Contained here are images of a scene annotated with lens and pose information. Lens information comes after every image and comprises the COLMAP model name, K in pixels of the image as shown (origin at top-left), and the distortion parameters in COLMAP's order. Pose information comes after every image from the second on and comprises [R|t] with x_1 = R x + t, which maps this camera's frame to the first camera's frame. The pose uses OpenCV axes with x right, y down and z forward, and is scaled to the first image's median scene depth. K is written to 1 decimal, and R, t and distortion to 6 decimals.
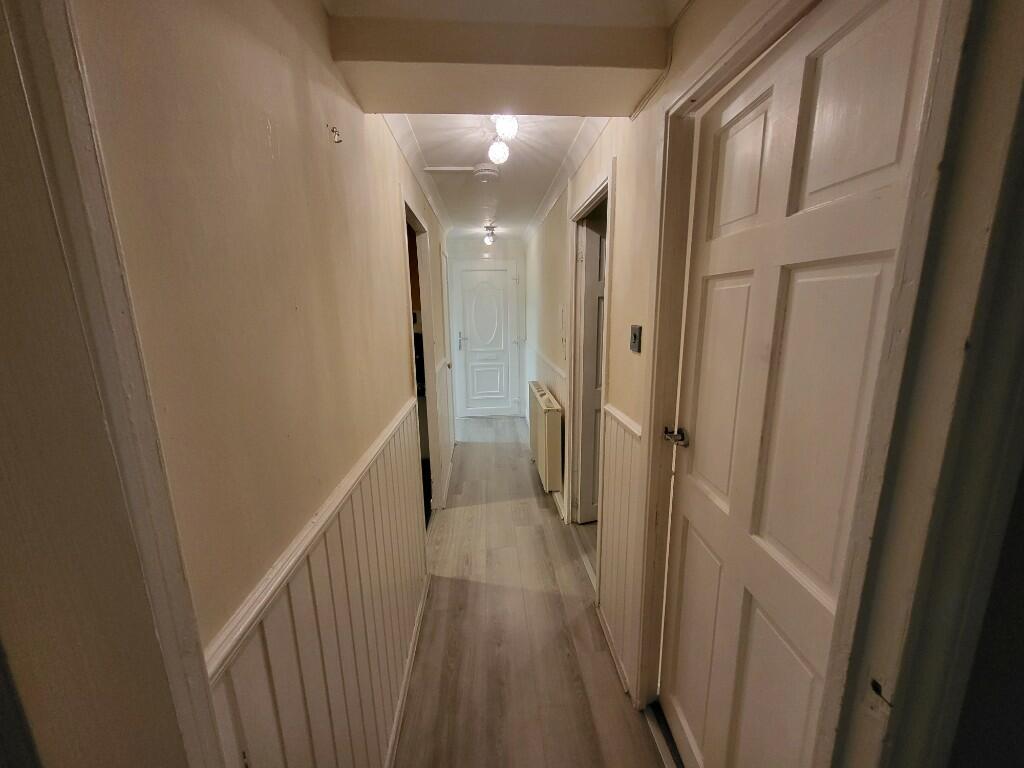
lens RADIAL K [[405.1, 0, 512.3], [0, 405.1, 389.7], [0, 0, 1]] dist [0.000390, 0.000029]
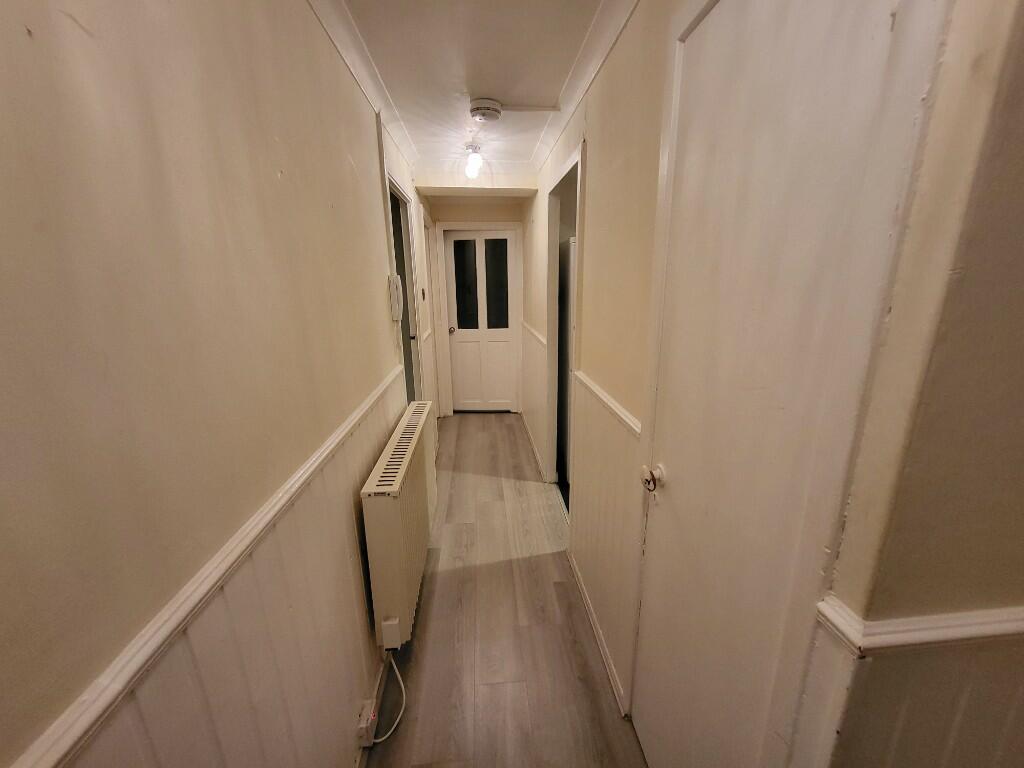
lens RADIAL K [[405.1, 0, 513.5], [0, 405.1, 383.5], [0, 0, 1]] dist [0.000390, 0.000029]
pose [[-0.999310, 0.034952, -0.012566, -0.089857], [0.025863, 0.897627, 0.439996, -0.391705], [0.026658, 0.439367, -0.897912, 1.924787]]
